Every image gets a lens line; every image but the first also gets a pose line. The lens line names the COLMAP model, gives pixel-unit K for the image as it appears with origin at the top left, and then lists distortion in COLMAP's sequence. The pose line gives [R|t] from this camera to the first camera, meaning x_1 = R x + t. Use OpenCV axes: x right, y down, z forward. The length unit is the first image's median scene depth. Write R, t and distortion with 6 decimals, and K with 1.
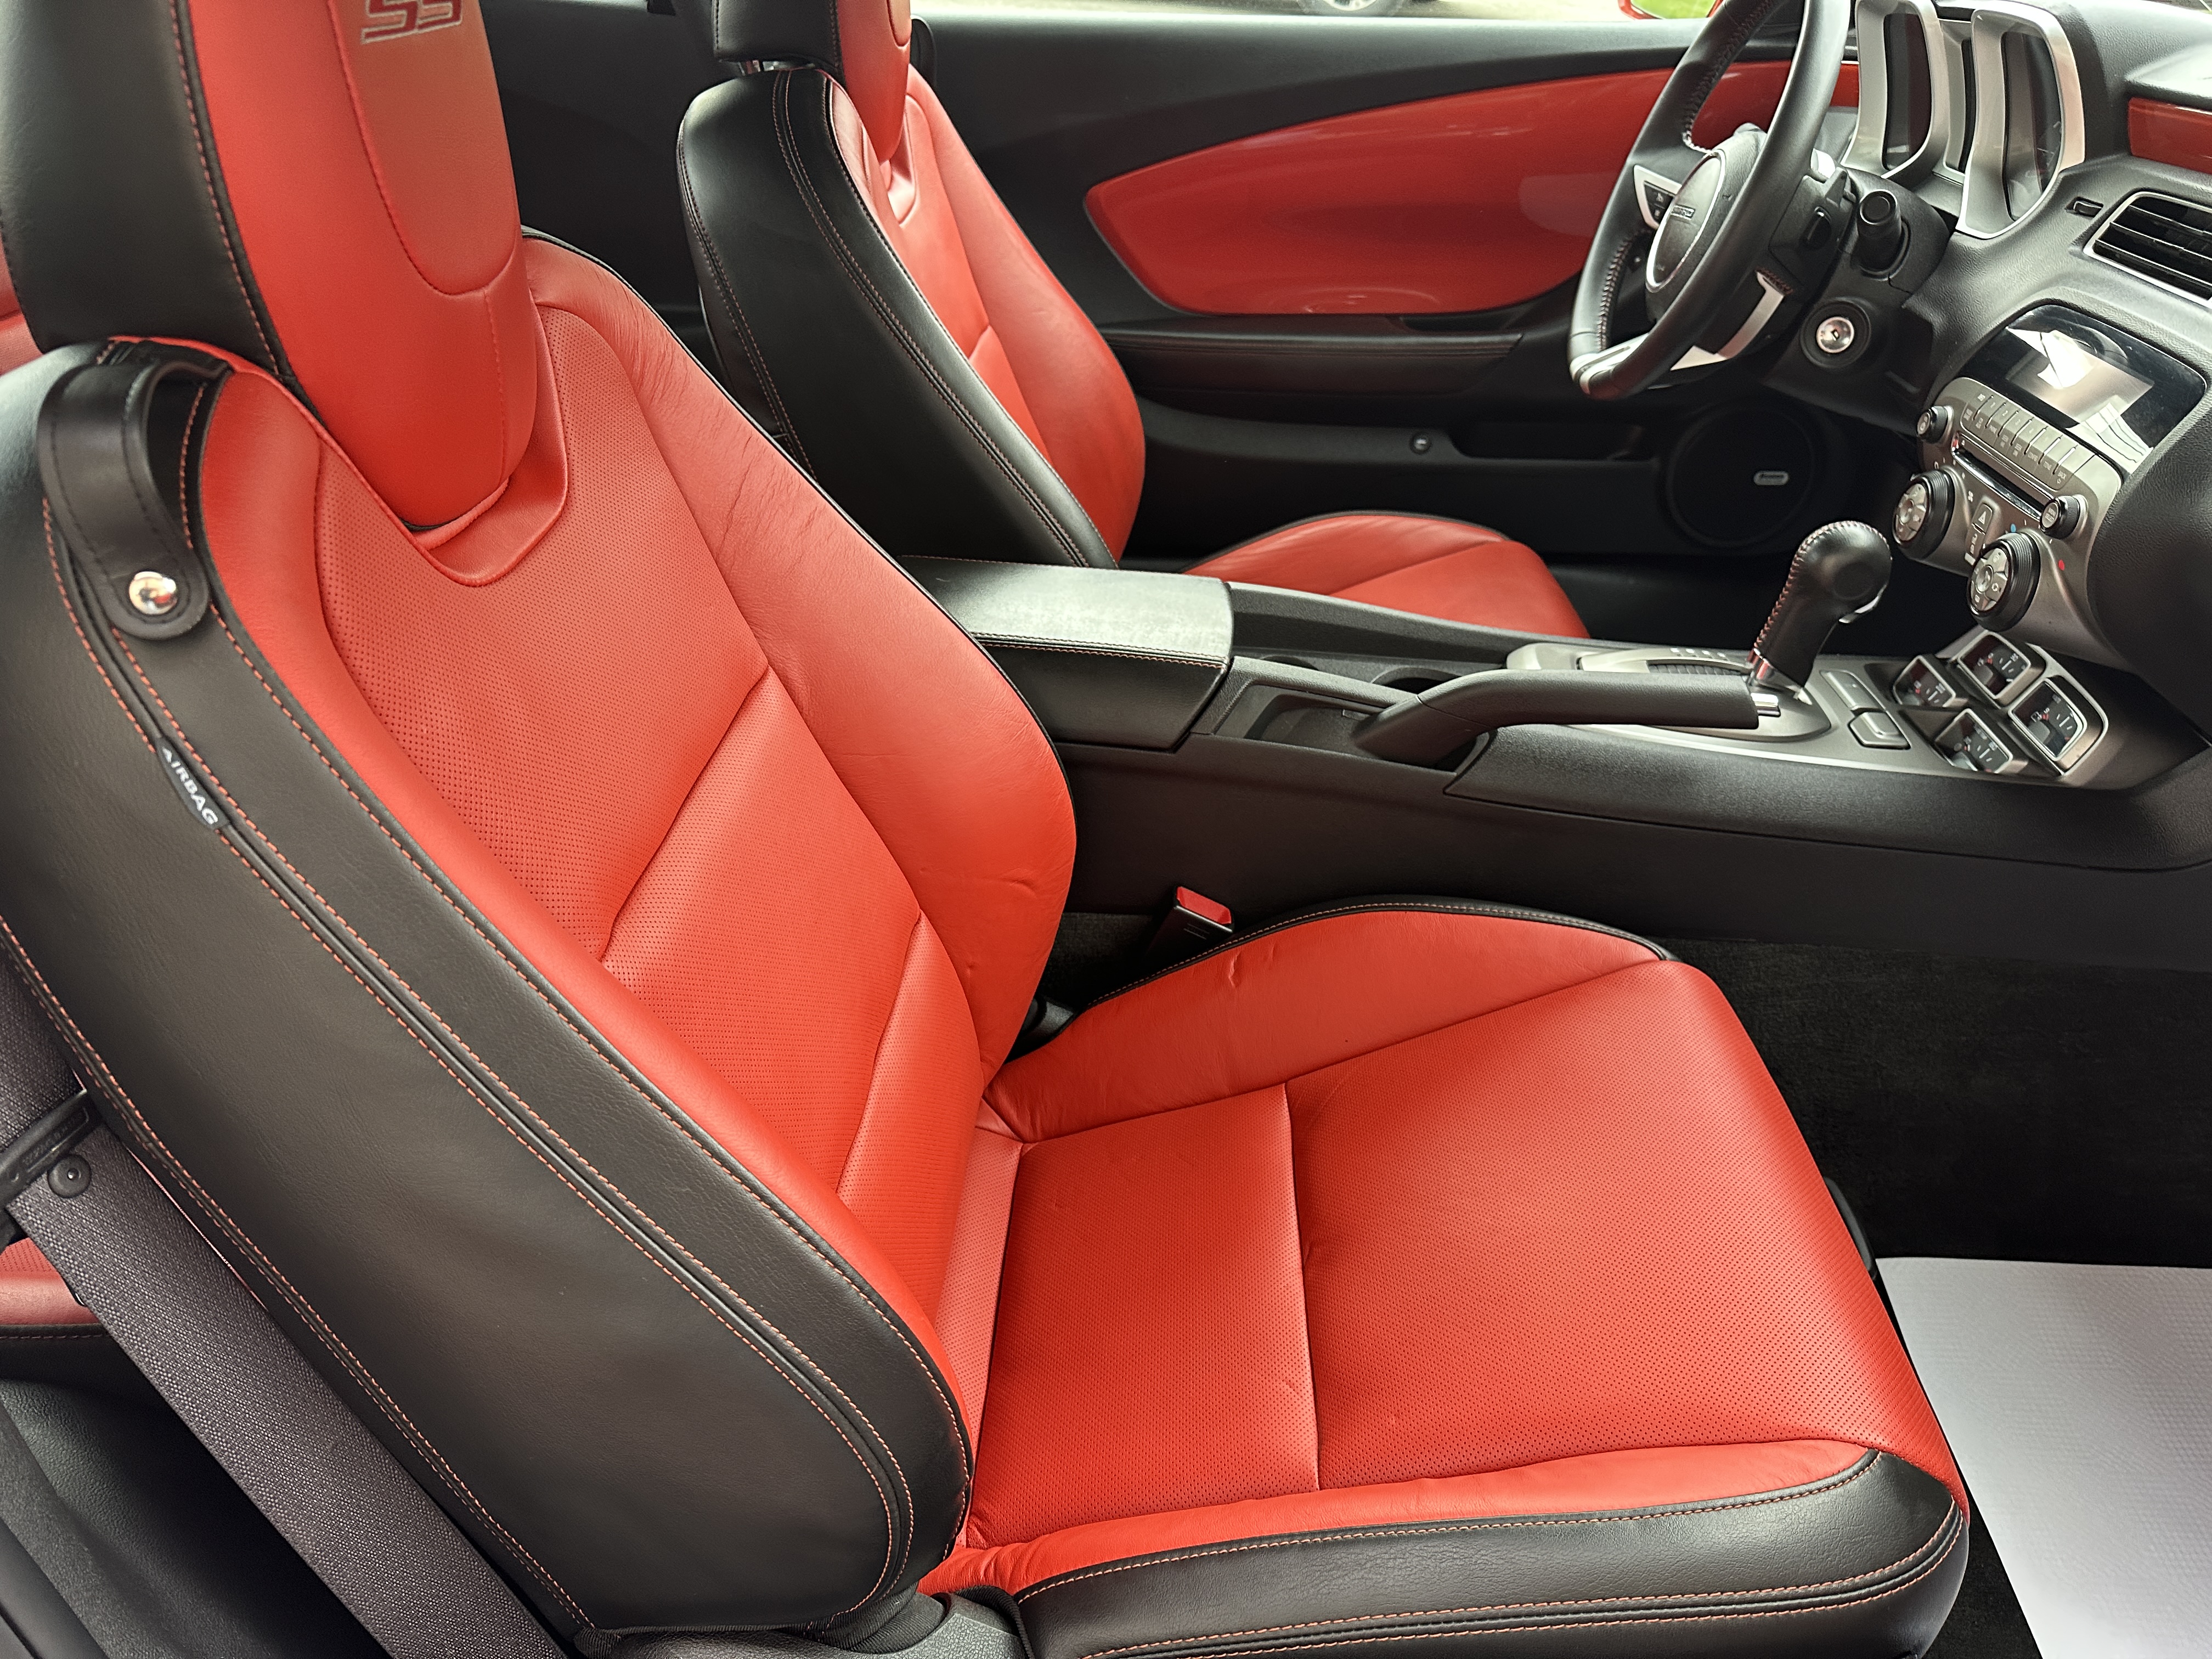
lens RADIAL K [[1615.9, 0, 1102.8], [0, 1615.9, 810.6], [0, 0, 1]] dist [0.062283, -0.104478]
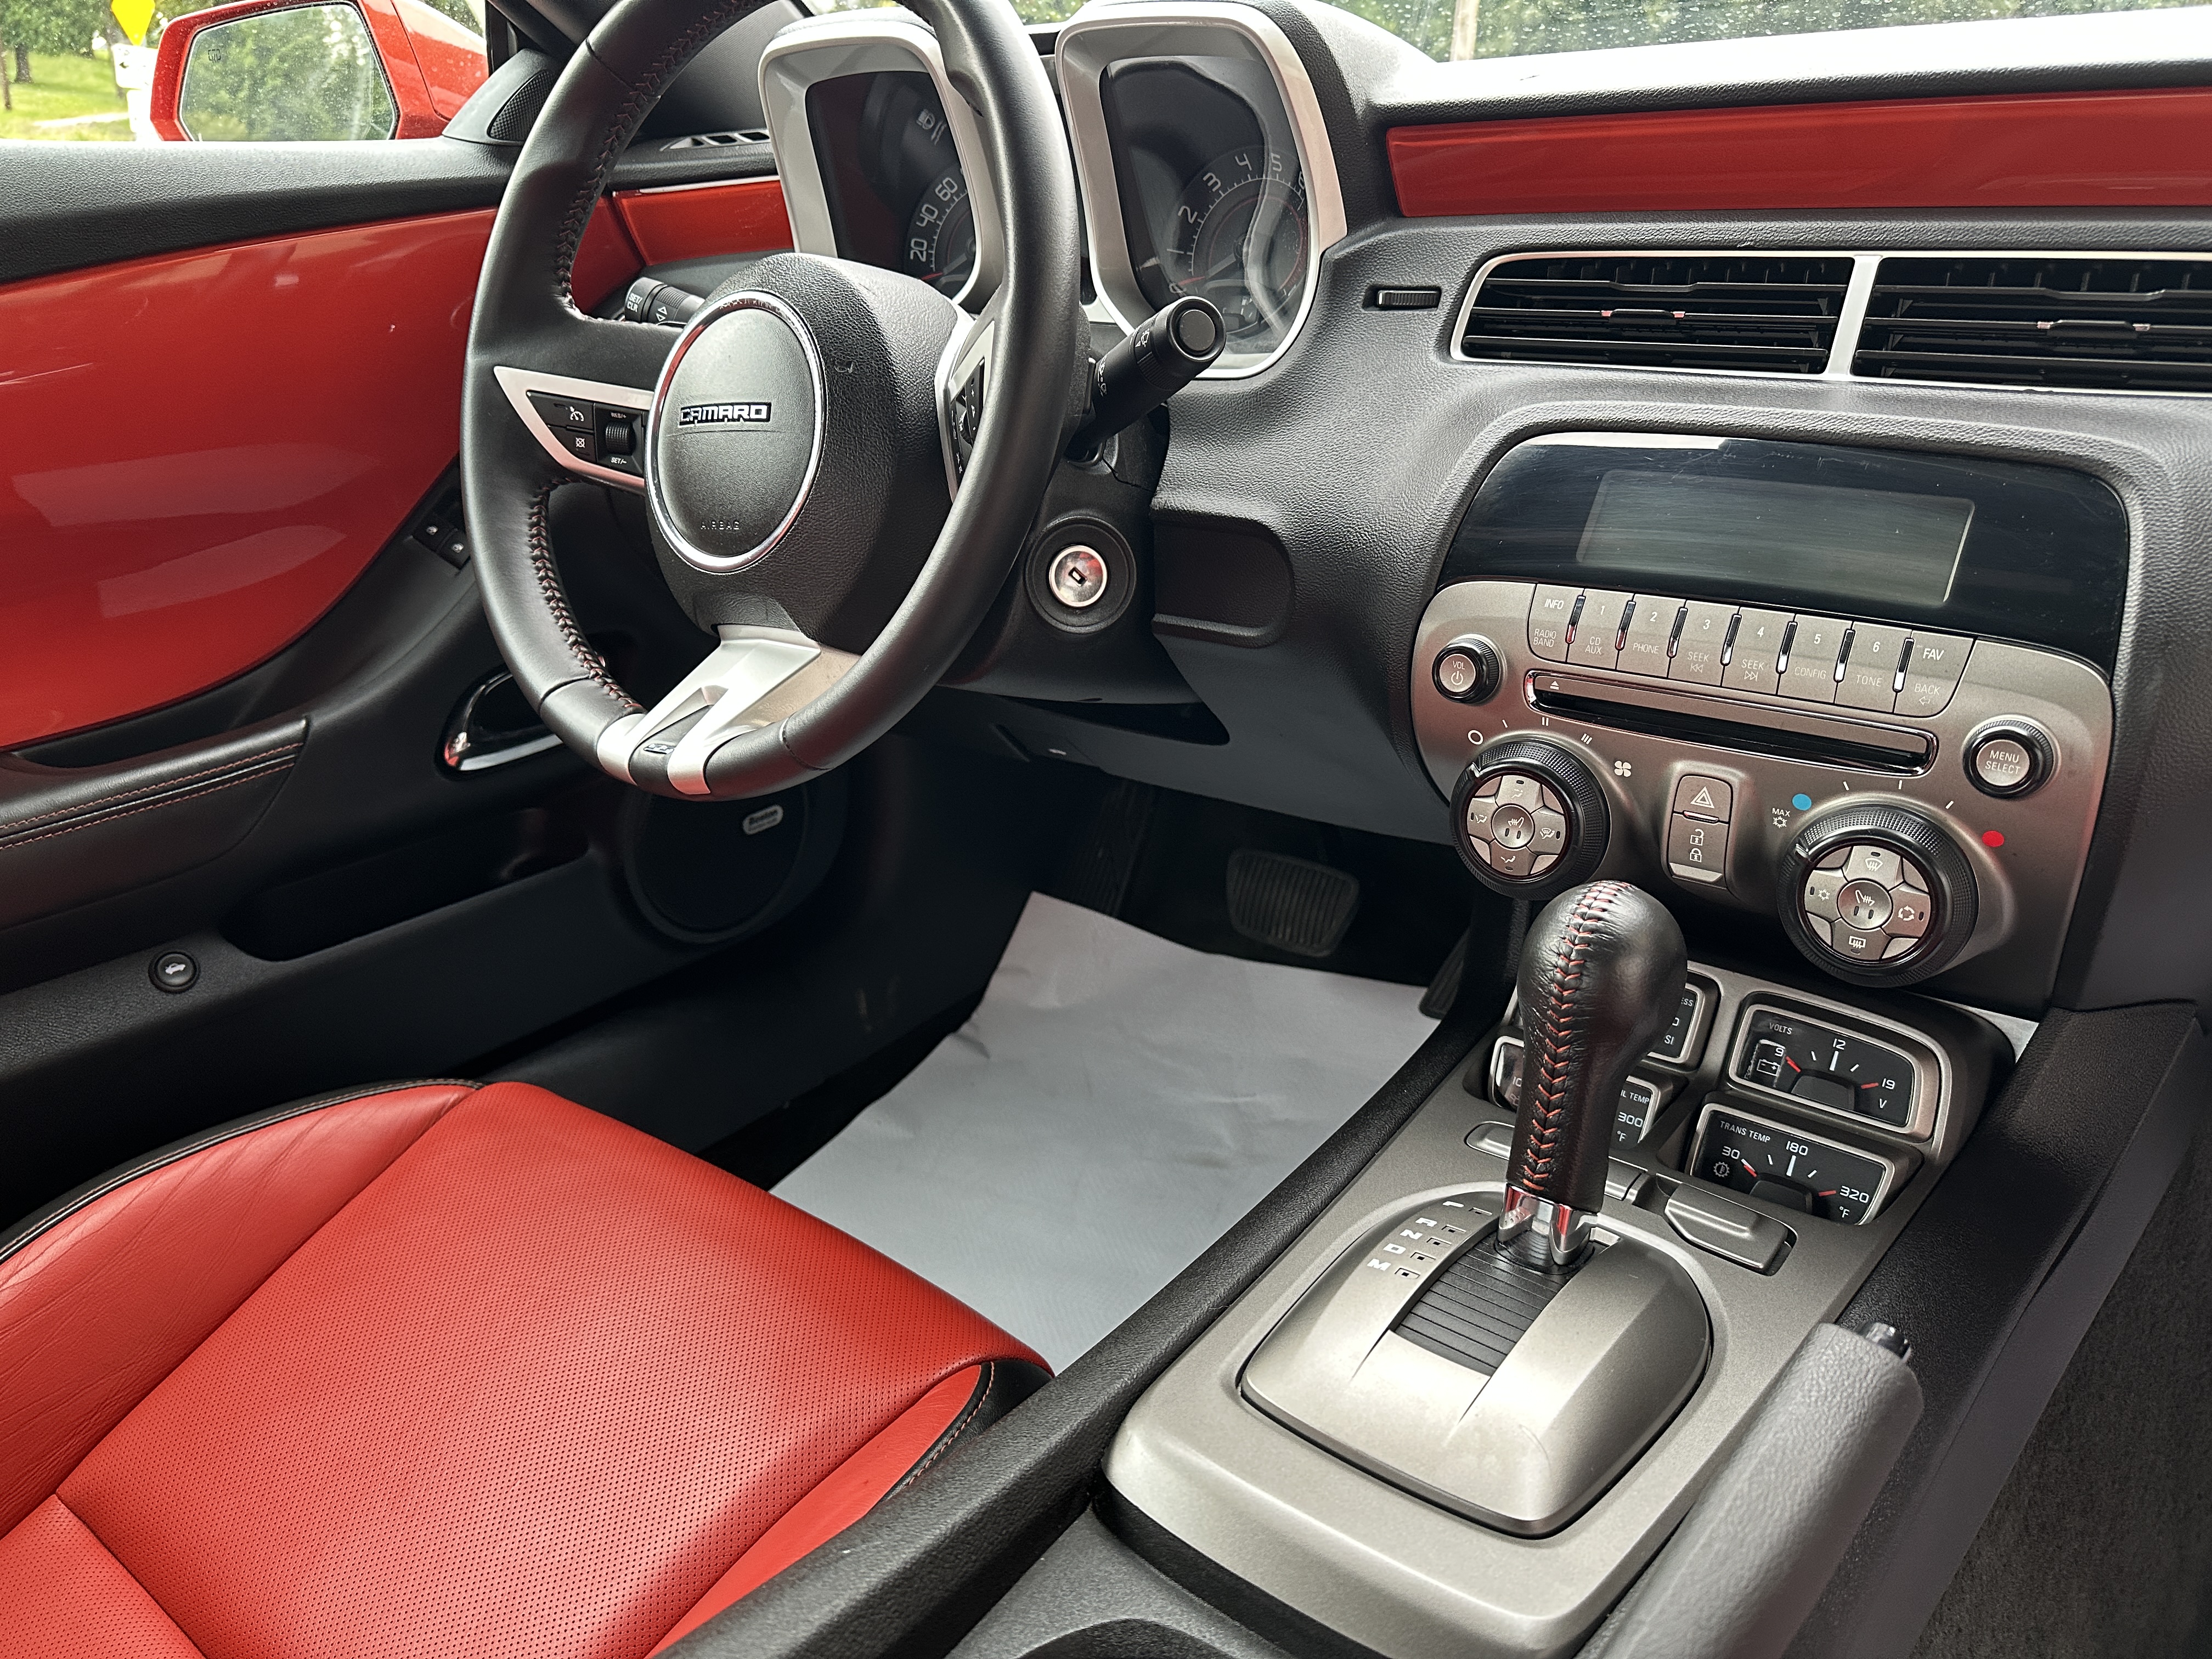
lens RADIAL K [[1615.9, 0, 1102.8], [0, 1615.9, 810.6], [0, 0, 1]] dist [0.062283, -0.104478]
pose [[0.579840, -0.304410, 0.755725, 0.004299], [0.421639, 0.905820, 0.041361, -0.251292], [-0.697141, 0.294660, 0.653582, 0.687645]]
